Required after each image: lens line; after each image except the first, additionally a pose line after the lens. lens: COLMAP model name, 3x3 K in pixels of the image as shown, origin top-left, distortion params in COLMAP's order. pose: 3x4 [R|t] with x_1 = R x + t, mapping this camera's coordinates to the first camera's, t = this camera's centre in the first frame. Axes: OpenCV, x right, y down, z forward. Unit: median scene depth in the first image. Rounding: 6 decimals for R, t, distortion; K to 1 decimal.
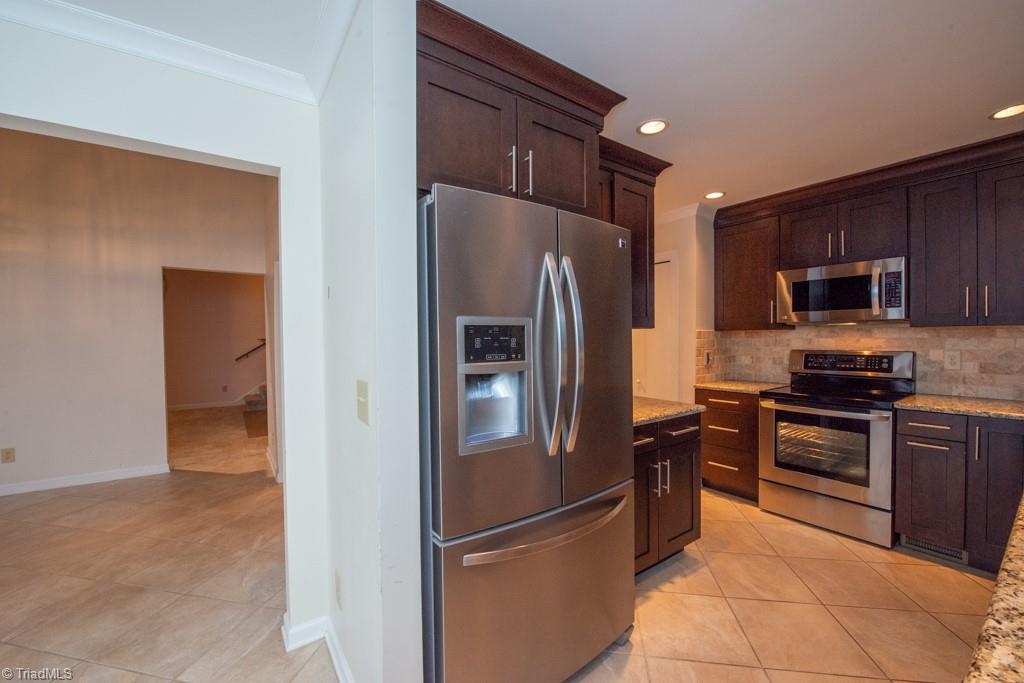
lens RADIAL K [[405.7, 0, 509.7], [0, 405.7, 342.1], [0, 0, 1]] dist [-0.020743, -0.000420]
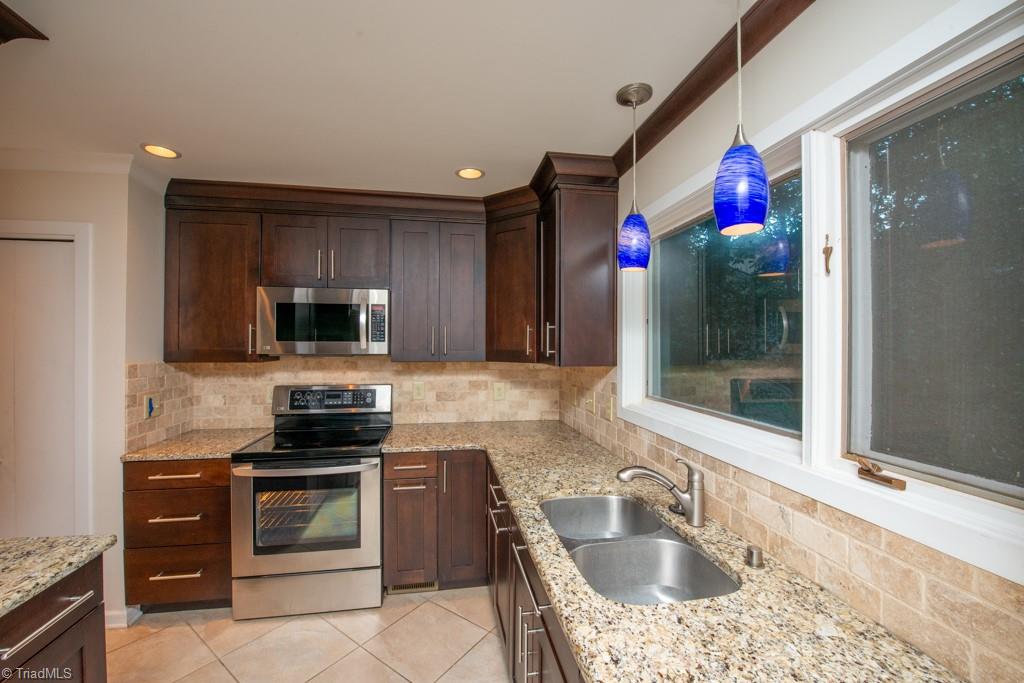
lens RADIAL K [[405.7, 0, 509.7], [0, 405.7, 342.1], [0, 0, 1]] dist [-0.020743, -0.000420]
pose [[0.422917, 0.010883, 0.906103, 0.243111], [0.004505, 0.999890, -0.014112, -0.077261], [-0.906157, 0.010050, 0.422822, 0.334789]]
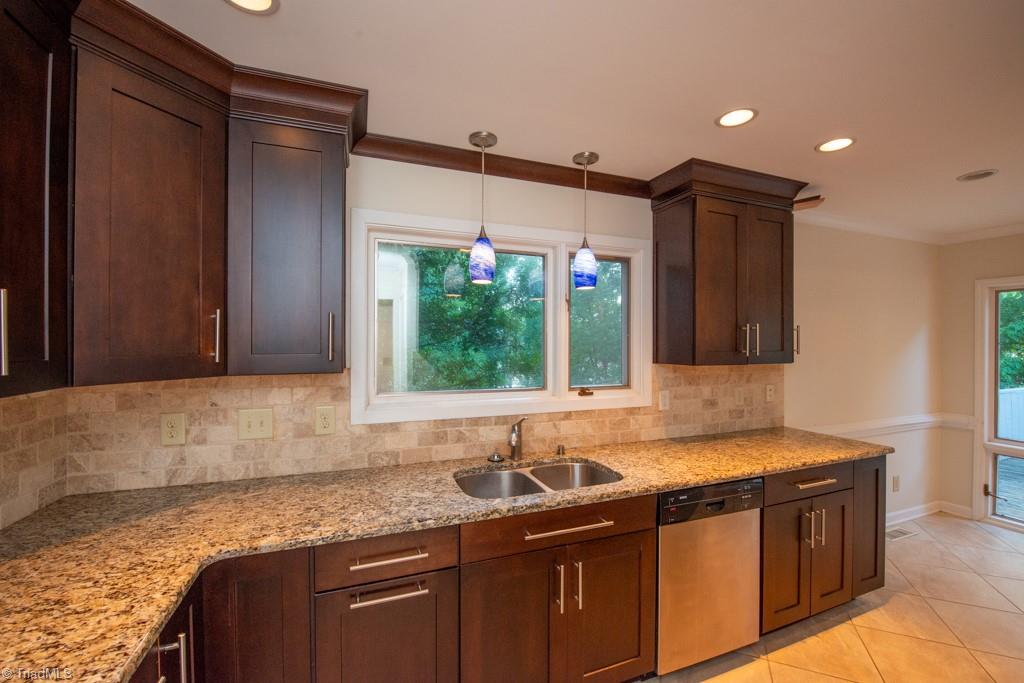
lens RADIAL K [[405.7, 0, 509.7], [0, 405.7, 342.1], [0, 0, 1]] dist [-0.020743, -0.000420]
pose [[-0.967236, 0.004975, 0.253831, 0.644022], [0.008188, 0.999899, 0.011603, -0.092424], [-0.253748, 0.013302, -0.967179, 1.162054]]
